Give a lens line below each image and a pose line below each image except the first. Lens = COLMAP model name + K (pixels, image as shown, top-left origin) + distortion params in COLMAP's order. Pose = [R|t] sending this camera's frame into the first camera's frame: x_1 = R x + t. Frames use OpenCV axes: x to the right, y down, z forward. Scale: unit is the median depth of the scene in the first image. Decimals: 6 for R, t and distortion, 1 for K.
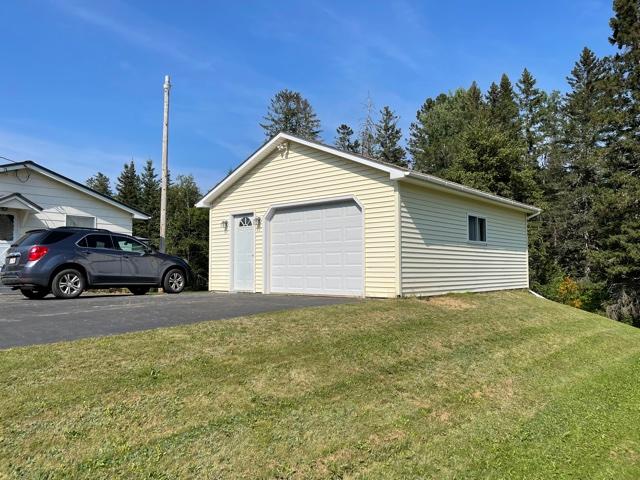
lens RADIAL K [[485.4, 0, 321.4], [0, 485.4, 238.6], [0, 0, 1]] dist [0.048348, -0.039871]
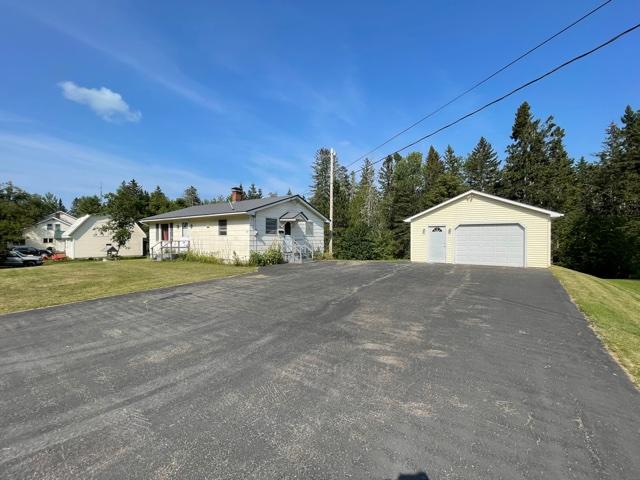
lens RADIAL K [[258.7, 0, 317.8], [0, 258.7, 240.5], [0, 0, 1]] dist [0.001225, 0.001120]
pose [[0.991986, 0.004372, 0.126270, -0.880539], [-0.013329, 0.997445, 0.070181, -0.065296], [-0.125640, -0.071301, 0.989510, -0.063785]]
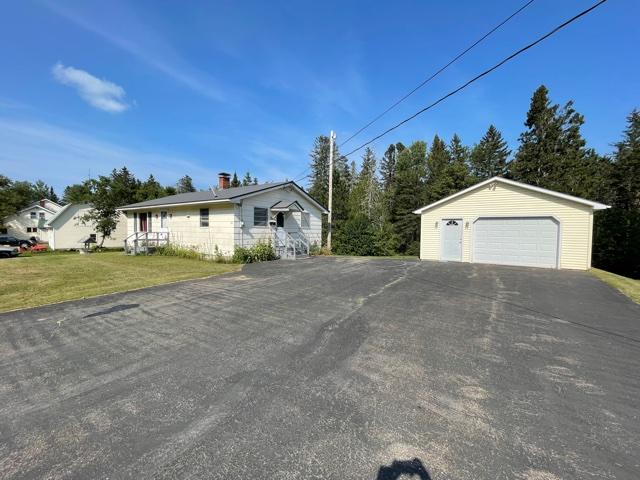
lens RADIAL K [[258.7, 0, 317.8], [0, 258.7, 240.5], [0, 0, 1]] dist [0.001225, 0.001120]
pose [[0.991269, 0.011941, 0.131310, -0.849123], [-0.025215, 0.994678, 0.099900, -0.058825], [-0.129418, -0.102339, 0.986295, 0.099923]]
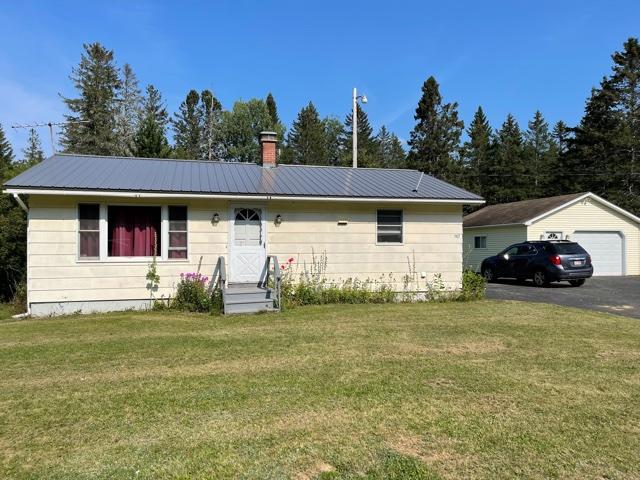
lens RADIAL K [[485.4, 0, 321.4], [0, 485.4, 238.6], [0, 0, 1]] dist [0.048348, -0.039871]
pose [[0.569070, 0.013191, 0.822184, -2.215404], [-0.052670, 0.998403, 0.020437, -0.019964], [-0.820601, -0.054934, 0.568856, 0.735166]]
